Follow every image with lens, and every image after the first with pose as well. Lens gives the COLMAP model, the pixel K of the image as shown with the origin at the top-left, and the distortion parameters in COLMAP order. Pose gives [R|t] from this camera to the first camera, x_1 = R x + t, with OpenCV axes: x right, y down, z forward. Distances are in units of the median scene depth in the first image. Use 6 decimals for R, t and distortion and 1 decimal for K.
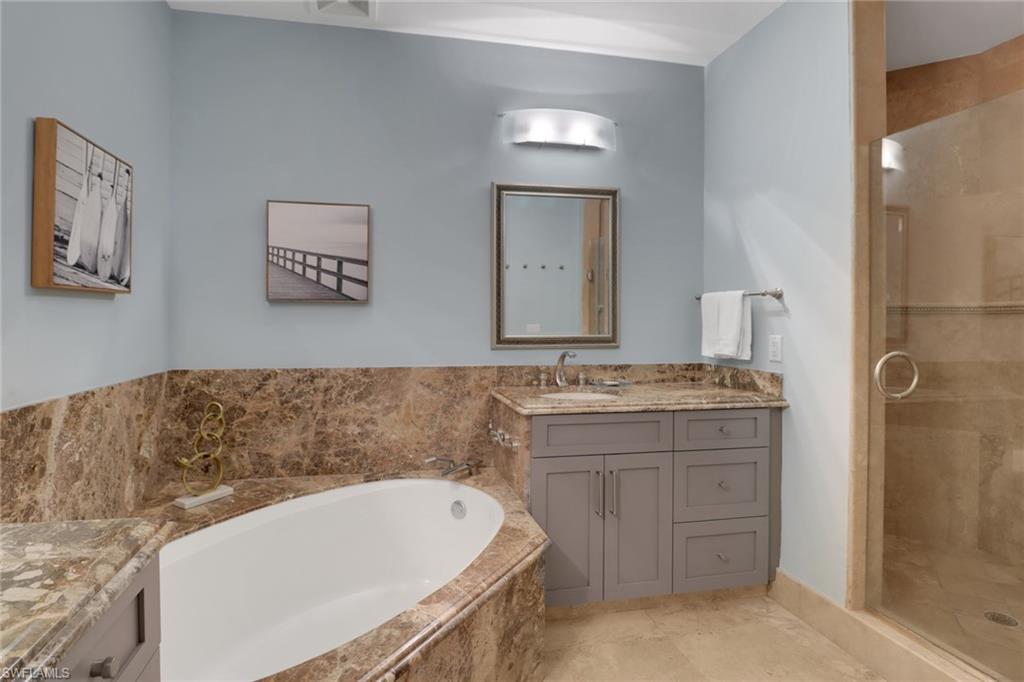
lens RADIAL K [[517.5, 0, 476.9], [0, 517.5, 316.7], [0, 0, 1]] dist [0.001375, -0.018170]
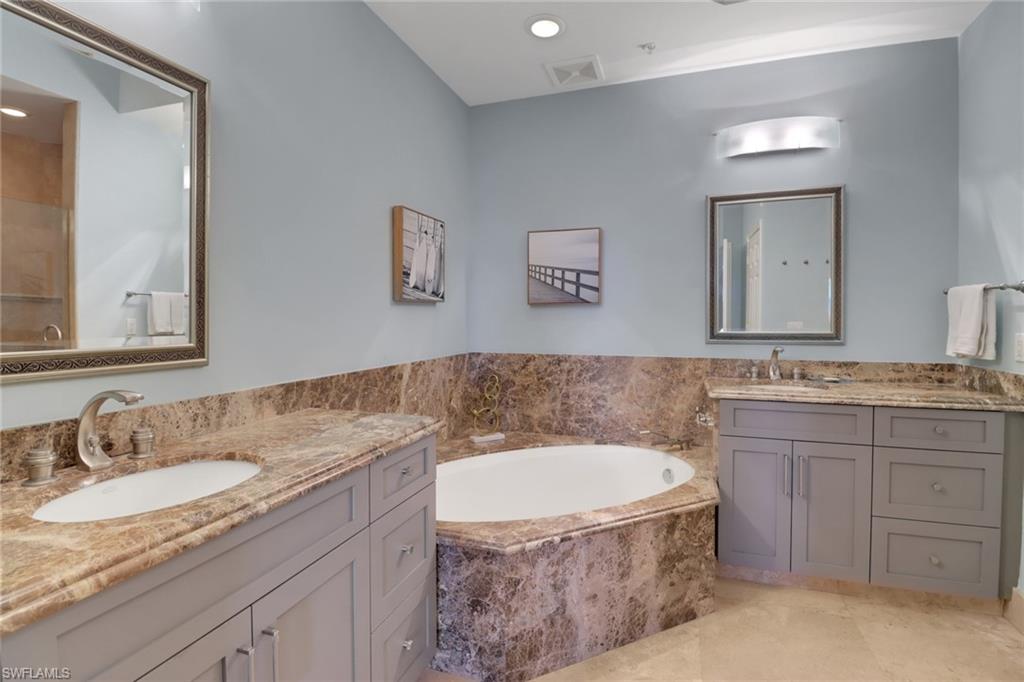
lens RADIAL K [[517.5, 0, 476.9], [0, 517.5, 316.7], [0, 0, 1]] dist [0.001375, -0.018170]
pose [[0.833370, -0.005930, -0.552684, 0.256206], [0.007327, 0.999973, 0.000318, 0.000397], [0.552667, -0.004315, 0.833391, -0.238953]]
